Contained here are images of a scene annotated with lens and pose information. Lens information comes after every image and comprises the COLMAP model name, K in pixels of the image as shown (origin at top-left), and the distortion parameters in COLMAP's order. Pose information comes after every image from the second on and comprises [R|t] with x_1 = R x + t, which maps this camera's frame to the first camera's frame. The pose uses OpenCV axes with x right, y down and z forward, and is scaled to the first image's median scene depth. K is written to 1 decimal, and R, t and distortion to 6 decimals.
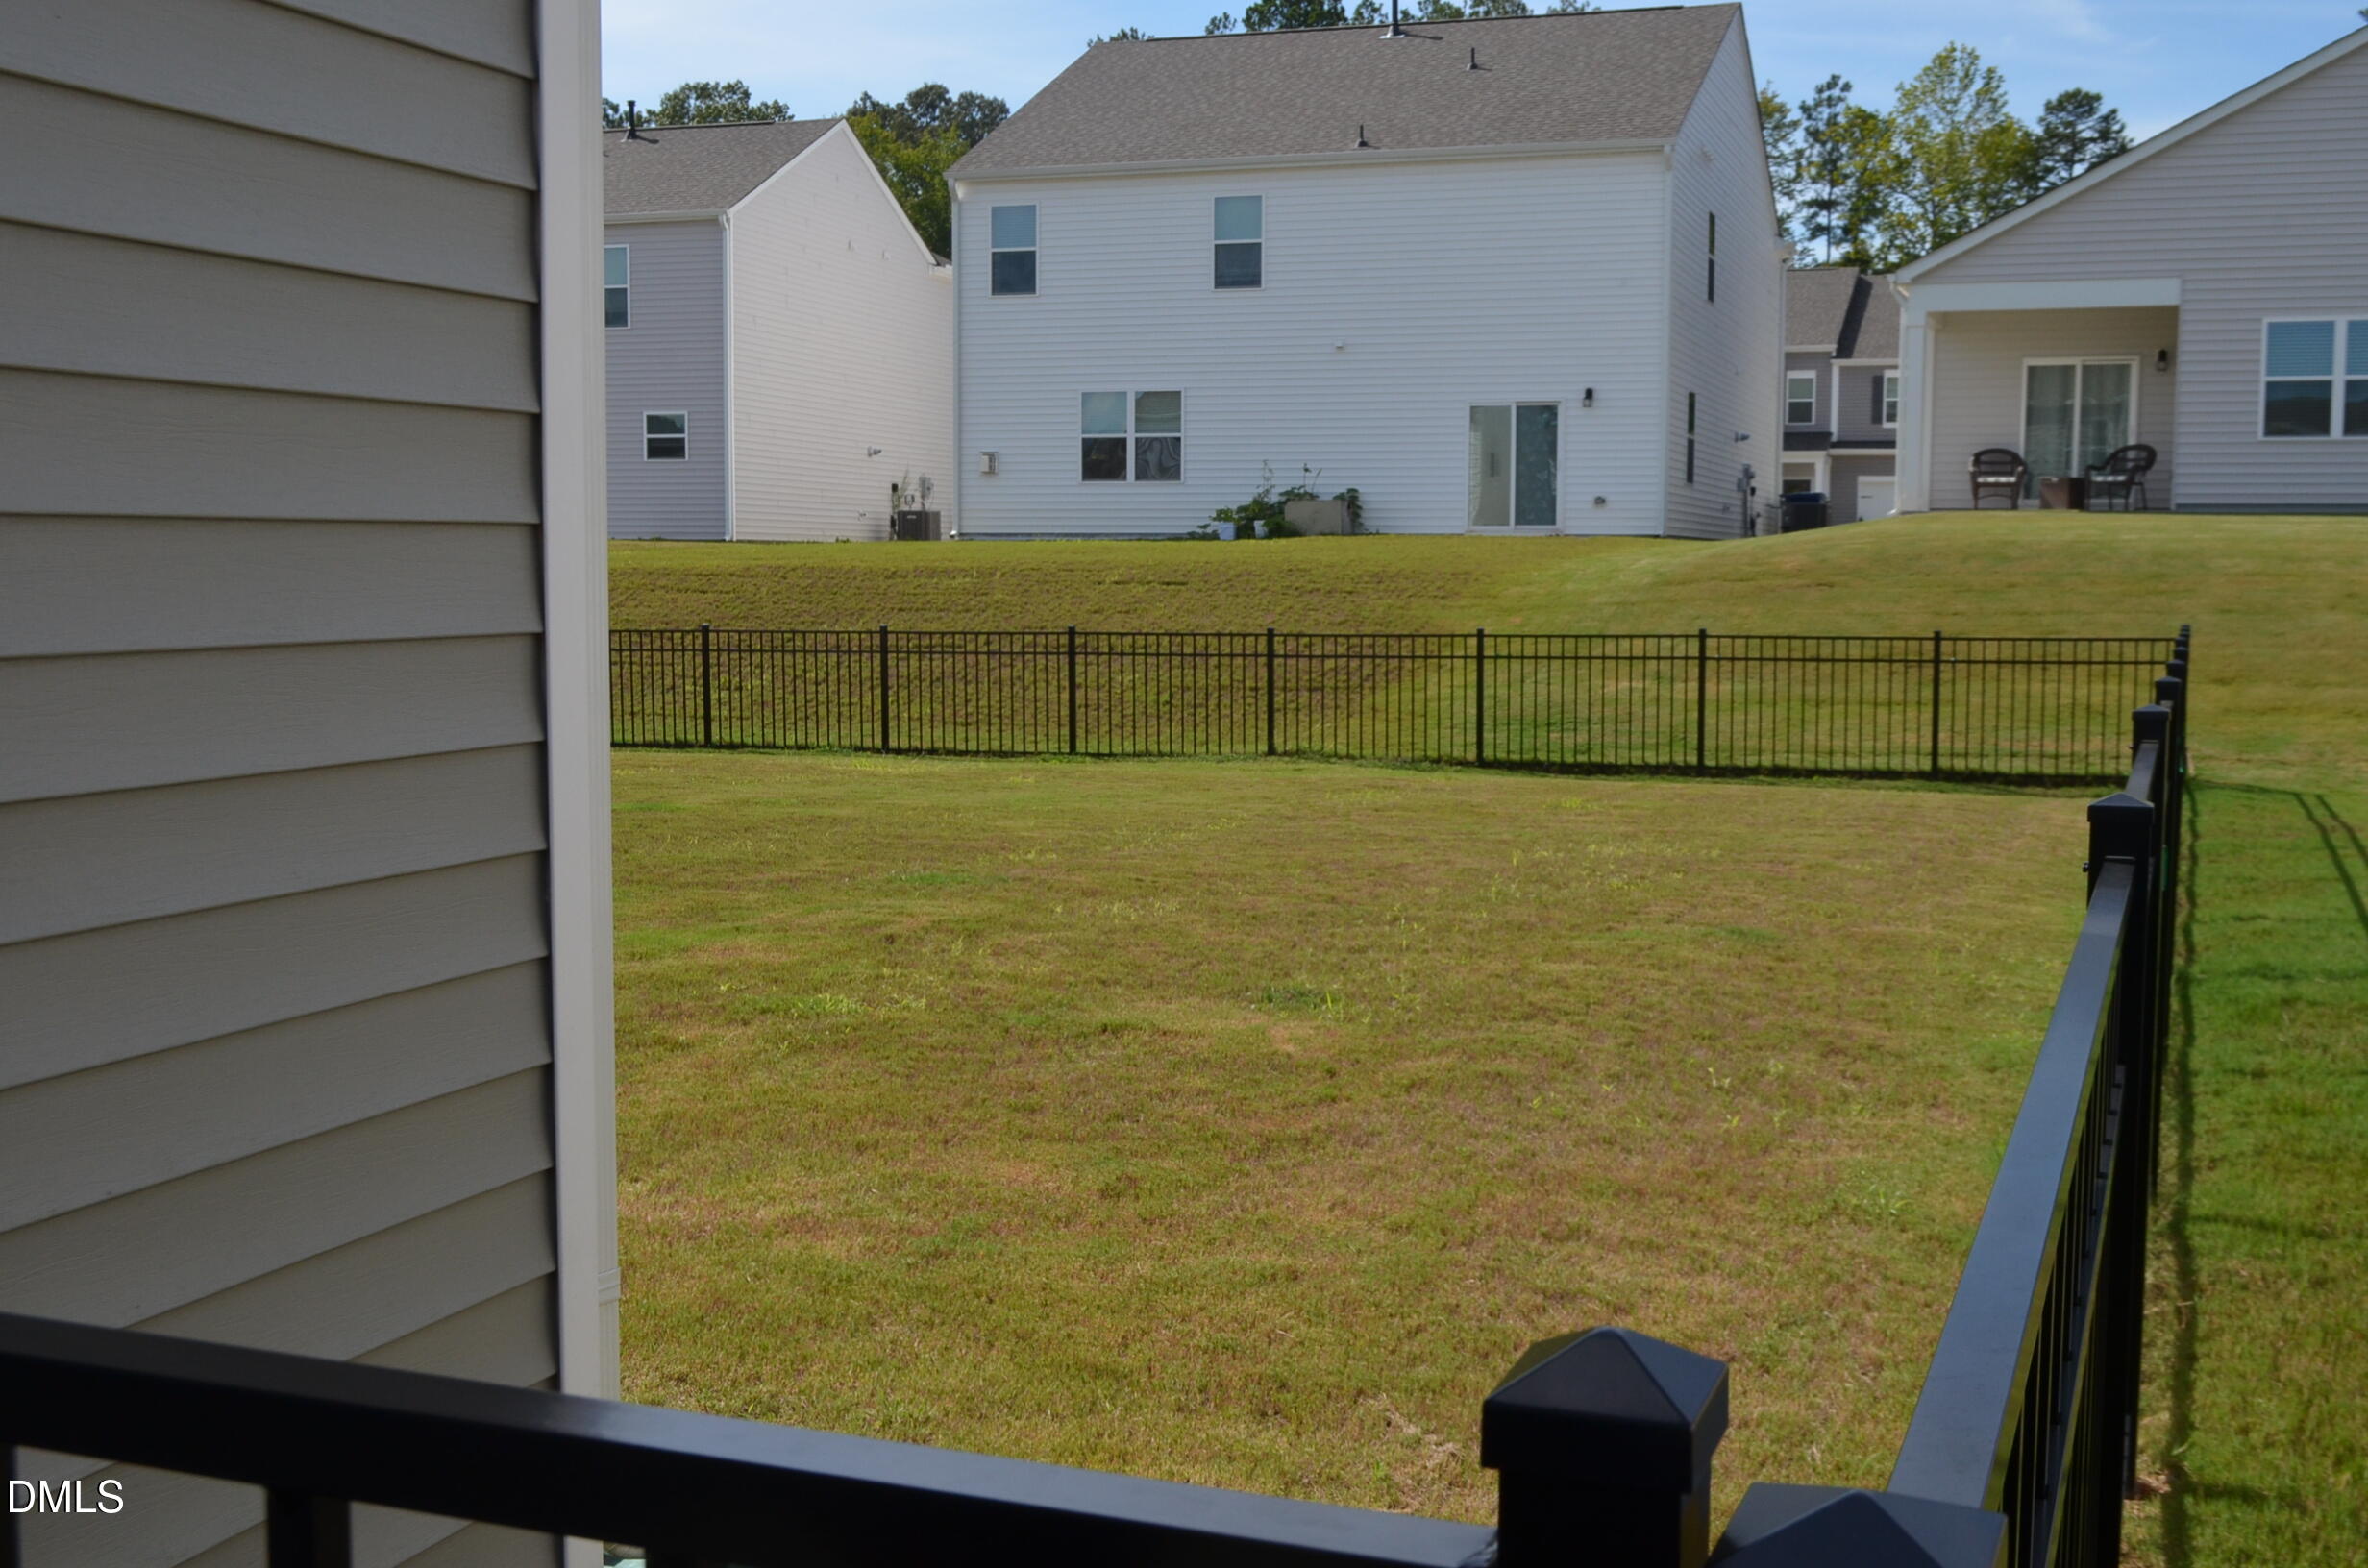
lens RADIAL K [[2548.9, 0, 1184.0], [0, 2548.9, 784.0], [0, 0, 1]] dist [-0.054269, 0.007822]
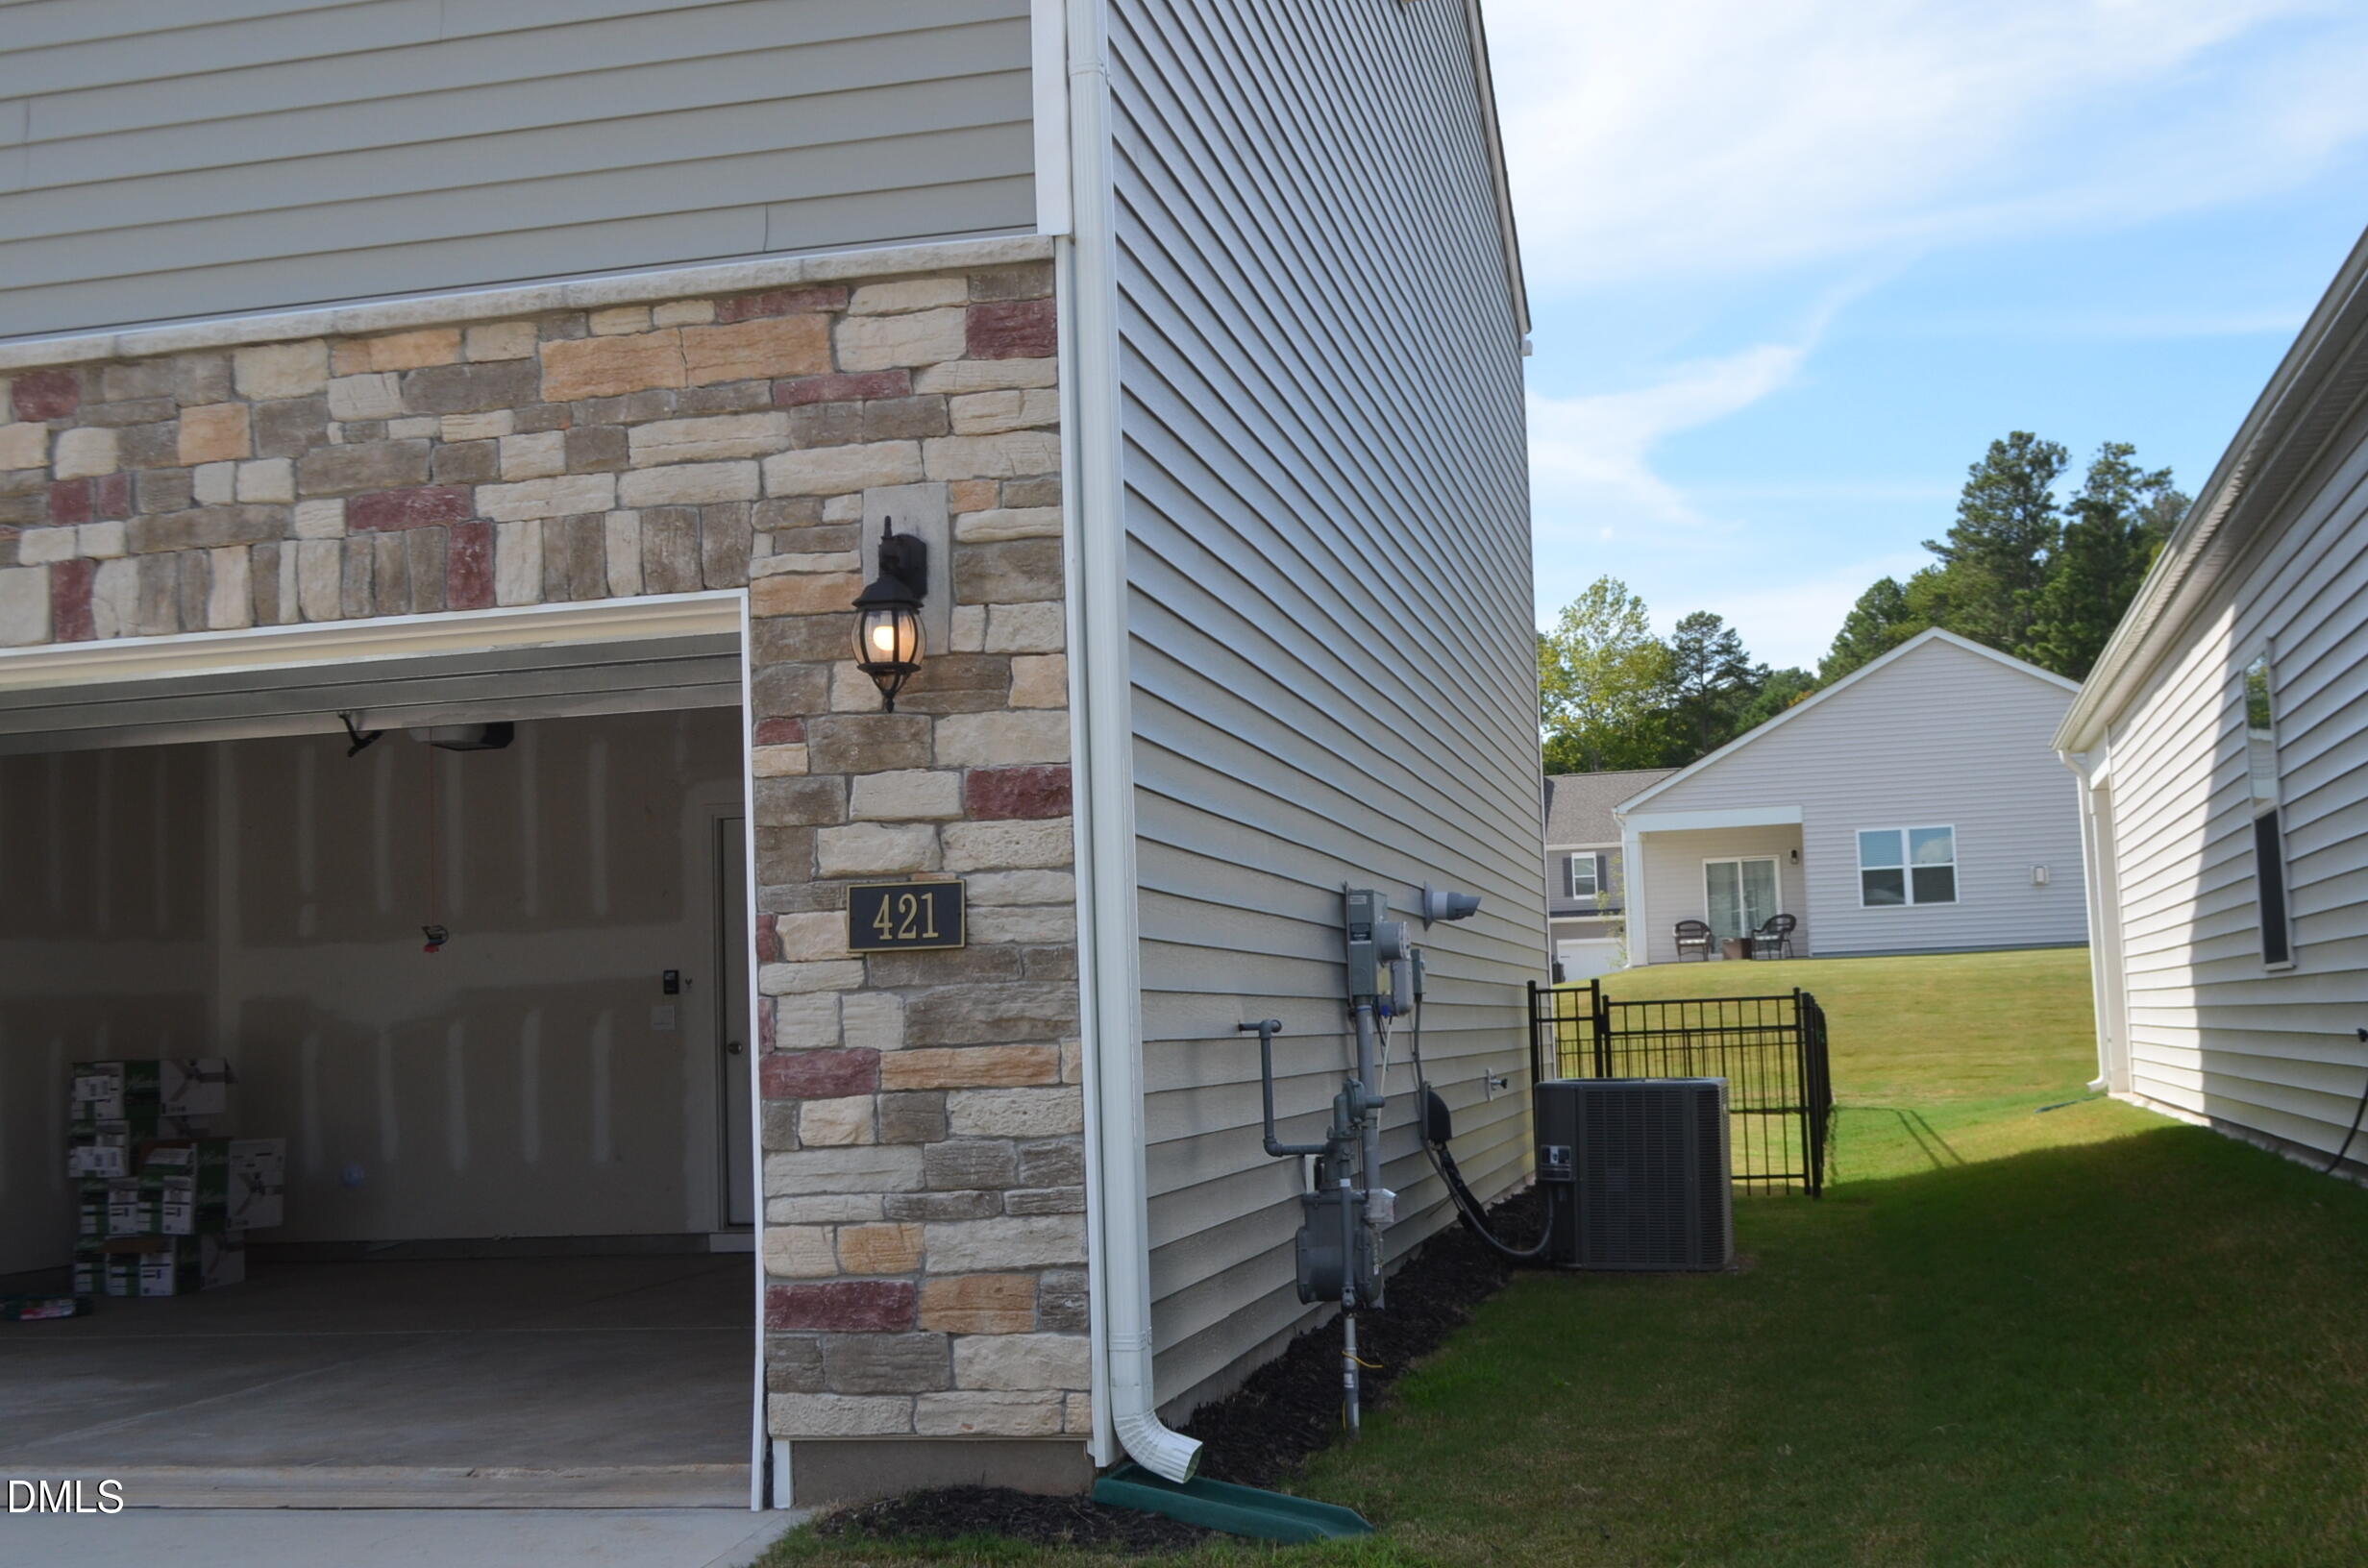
lens RADIAL K [[2548.9, 0, 1184.0], [0, 2548.9, 784.0], [0, 0, 1]] dist [-0.054269, 0.007822]
pose [[0.990800, -0.029727, 0.132025, -0.174386], [0.053891, 0.981556, -0.183421, 0.047772], [-0.124138, 0.188848, 0.974128, -0.445321]]
